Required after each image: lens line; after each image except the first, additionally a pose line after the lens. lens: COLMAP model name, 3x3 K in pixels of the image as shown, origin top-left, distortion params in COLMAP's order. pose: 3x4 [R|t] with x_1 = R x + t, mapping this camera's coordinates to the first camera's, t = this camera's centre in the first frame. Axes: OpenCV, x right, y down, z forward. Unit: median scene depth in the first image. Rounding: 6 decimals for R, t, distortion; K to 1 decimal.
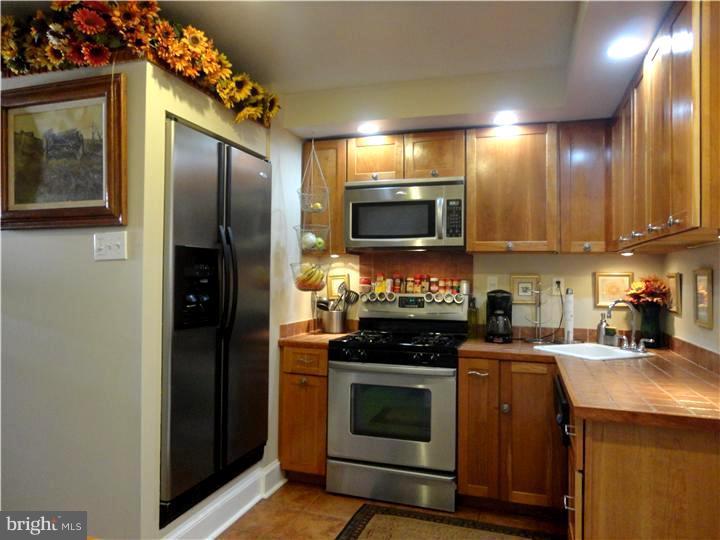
lens RADIAL K [[524.8, 0, 360.0], [0, 524.8, 270.0], [0, 0, 1]] dist [-0.000574, 0.000643]
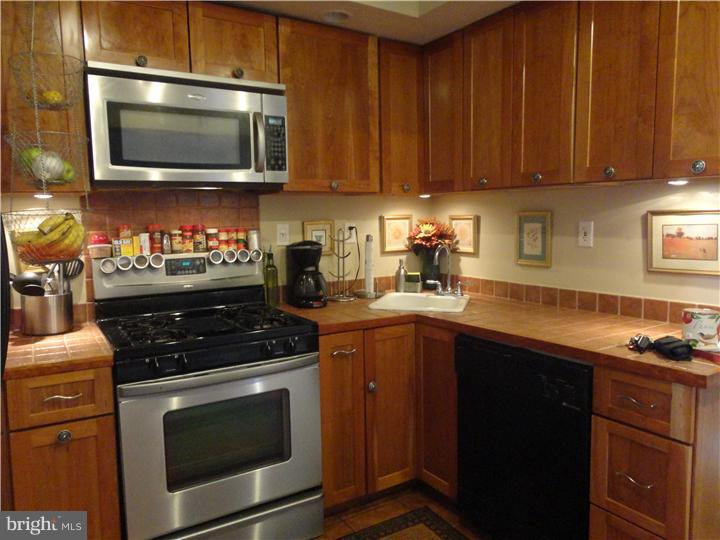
lens RADIAL K [[524.8, 0, 360.0], [0, 524.8, 270.0], [0, 0, 1]] dist [-0.000574, 0.000643]
pose [[0.644604, -0.100295, 0.757909, -0.277995], [0.014645, 0.992796, 0.118923, -0.010955], [-0.764376, -0.065559, 0.641429, 0.414718]]
